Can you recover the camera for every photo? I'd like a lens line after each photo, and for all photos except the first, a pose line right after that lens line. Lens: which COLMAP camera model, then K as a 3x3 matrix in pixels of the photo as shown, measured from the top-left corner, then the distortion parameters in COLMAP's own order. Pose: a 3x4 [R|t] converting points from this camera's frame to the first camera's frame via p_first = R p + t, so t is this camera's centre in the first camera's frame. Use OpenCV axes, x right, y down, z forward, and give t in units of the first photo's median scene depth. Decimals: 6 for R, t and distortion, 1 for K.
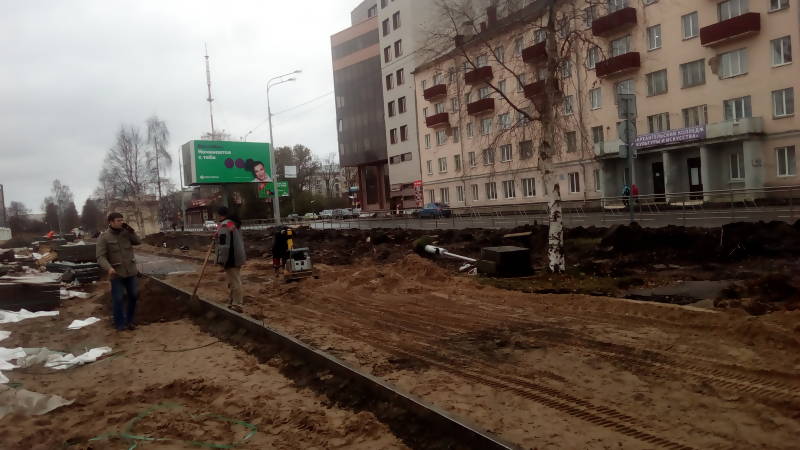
lens RADIAL K [[644.1, 0, 395.5], [0, 644.1, 219.6], [0, 0, 1]] dist [0.093900, -0.126081]
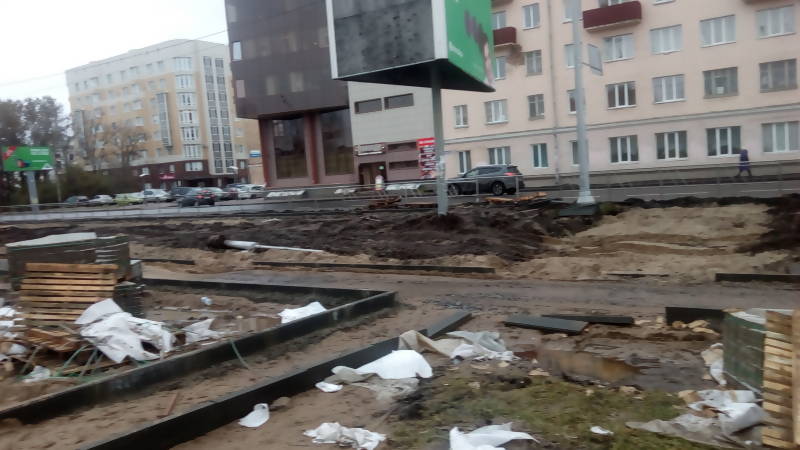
lens RADIAL K [[644.1, 0, 393.9], [0, 644.1, 235.8], [0, 0, 1]] dist [0.093900, -0.126081]
pose [[0.881352, -0.020152, 0.472030, -0.327731], [0.005223, 0.999445, 0.032915, 0.018257], [-0.472431, -0.026544, 0.880968, 0.471188]]
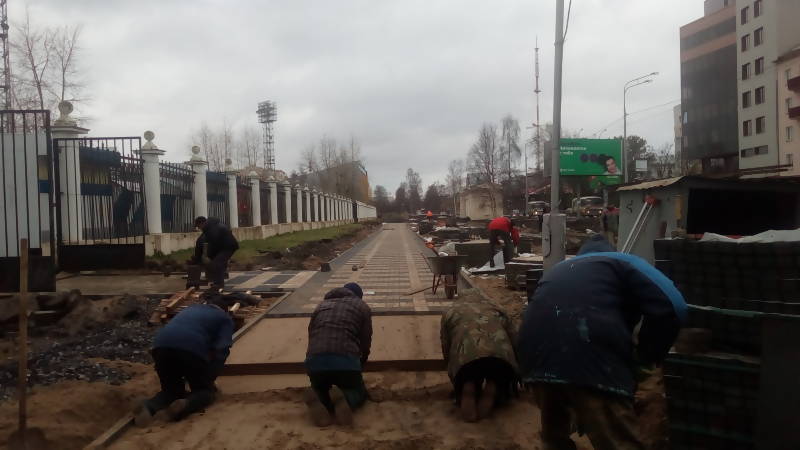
lens RADIAL K [[644.1, 0, 392.9], [0, 644.1, 230.6], [0, 0, 1]] dist [0.093900, -0.126081]
pose [[0.885718, 0.061276, -0.460162, -0.013884], [-0.045925, 0.997954, 0.044494, 0.004026], [0.461946, -0.018276, 0.886720, -0.123261]]
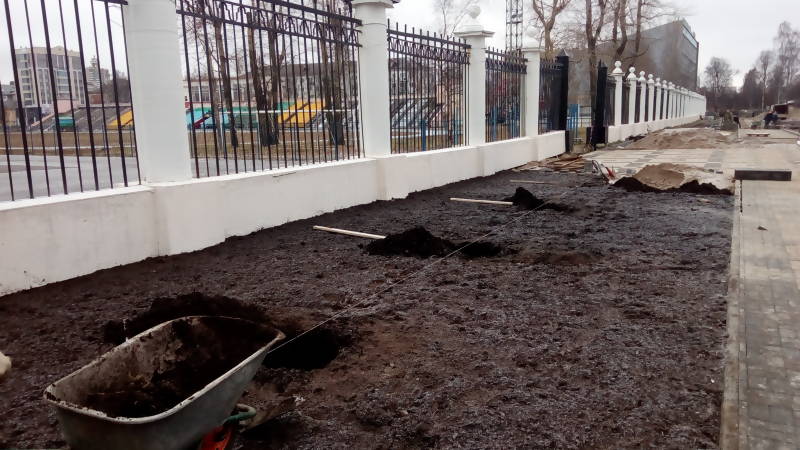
lens RADIAL K [[644.1, 0, 393.7], [0, 644.1, 227.4], [0, 0, 1]] dist [0.093900, -0.126081]
pose [[0.580257, 0.201126, -0.789208, -0.559684], [-0.042080, 0.975137, 0.217570, 0.028322], [0.813345, -0.093037, 0.574294, 0.886371]]
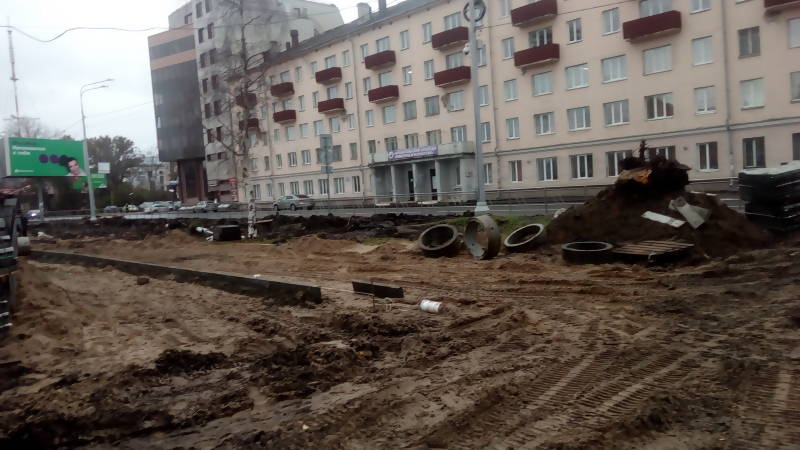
lens RADIAL K [[644.1, 0, 402.2], [0, 644.1, 228.8], [0, 0, 1]] dist [0.093900, -0.126081]
pose [[0.966878, 0.004795, 0.255192, 0.034587], [-0.010373, 0.999736, 0.020513, 0.001996], [-0.255026, -0.022481, 0.966673, -0.163932]]
